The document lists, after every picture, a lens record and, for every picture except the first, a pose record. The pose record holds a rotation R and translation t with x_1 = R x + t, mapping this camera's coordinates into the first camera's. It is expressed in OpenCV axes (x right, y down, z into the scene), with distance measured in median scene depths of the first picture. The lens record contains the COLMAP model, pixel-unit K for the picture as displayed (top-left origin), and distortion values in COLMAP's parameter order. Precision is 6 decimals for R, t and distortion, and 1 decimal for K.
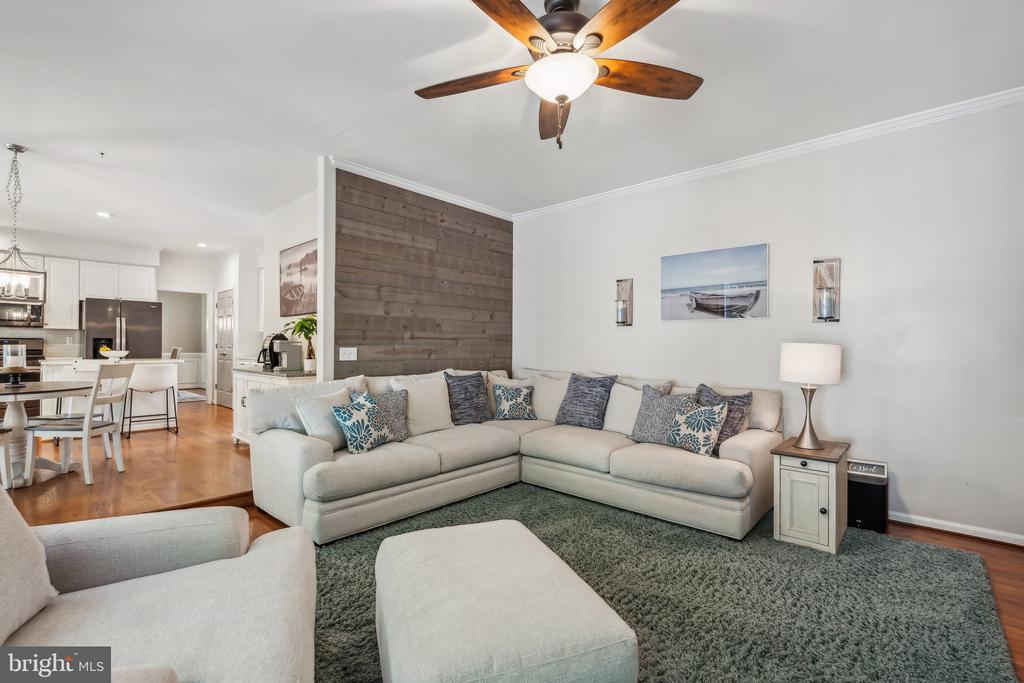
lens RADIAL K [[451.8, 0, 511.8], [0, 451.8, 346.2], [0, 0, 1]] dist [-0.008635, 0.002874]
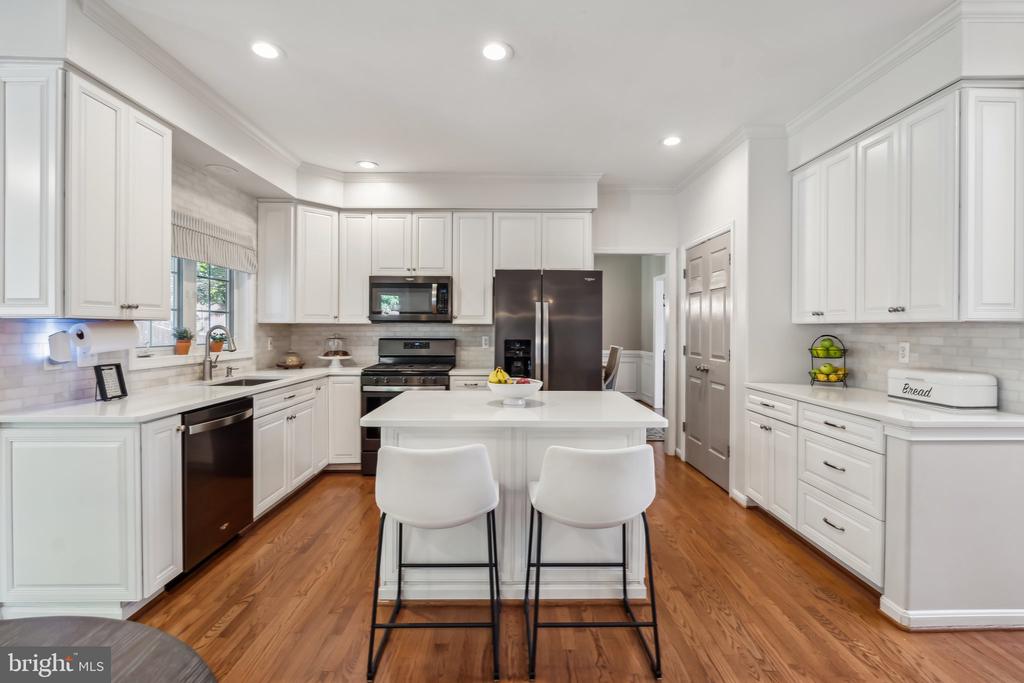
lens RADIAL K [[451.8, 0, 502.8], [0, 451.8, 330.4], [0, 0, 1]] dist [-0.008635, 0.002874]
pose [[0.657294, 0.000218, -0.753635, -0.493834], [0.001750, 0.999997, 0.001815, -0.030642], [0.753633, -0.002512, 0.657291, 0.611451]]
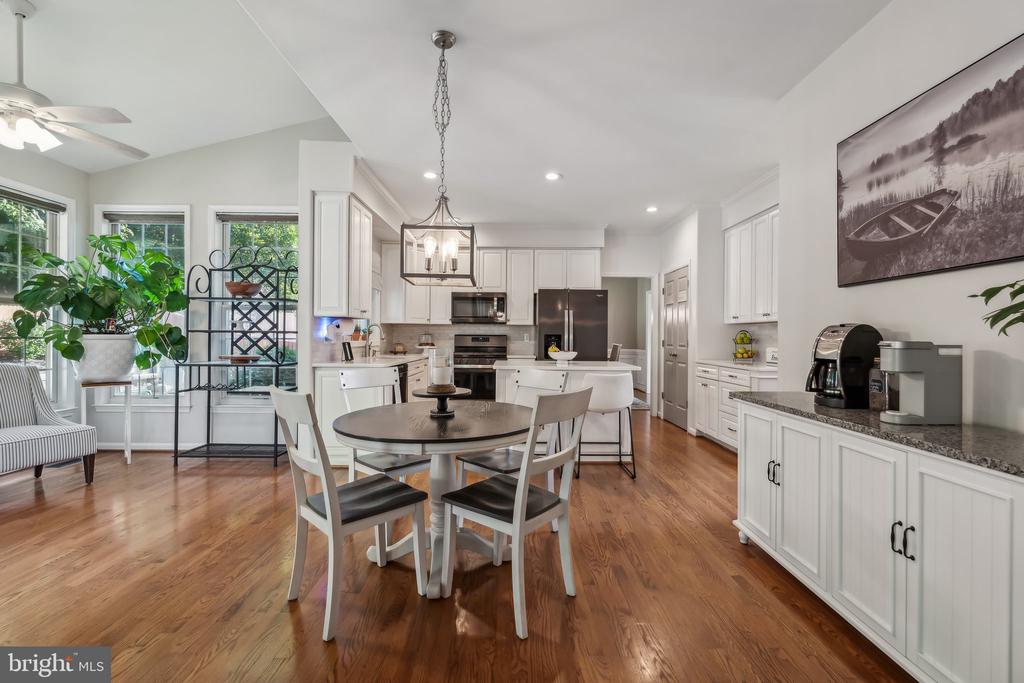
lens RADIAL K [[451.8, 0, 503.4], [0, 451.8, 336.7], [0, 0, 1]] dist [-0.008635, 0.002874]
pose [[0.654141, -0.001362, -0.756371, -0.310372], [-0.002036, 0.999992, -0.003561, -0.010346], [0.756370, 0.003869, 0.654133, 0.354719]]
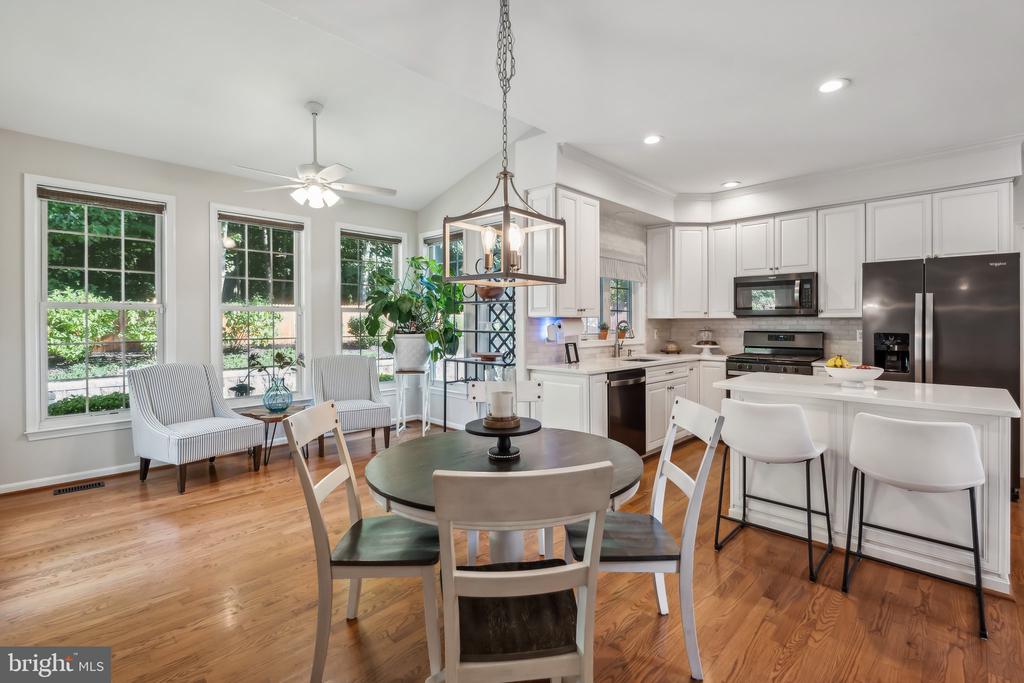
lens RADIAL K [[451.8, 0, 521.4], [0, 451.8, 322.6], [0, 0, 1]] dist [-0.008635, 0.002874]
pose [[-0.047130, -0.004511, -0.998879, -0.338208], [0.003329, 0.999984, -0.004673, -0.029435], [0.998883, -0.003545, -0.047114, 0.571905]]
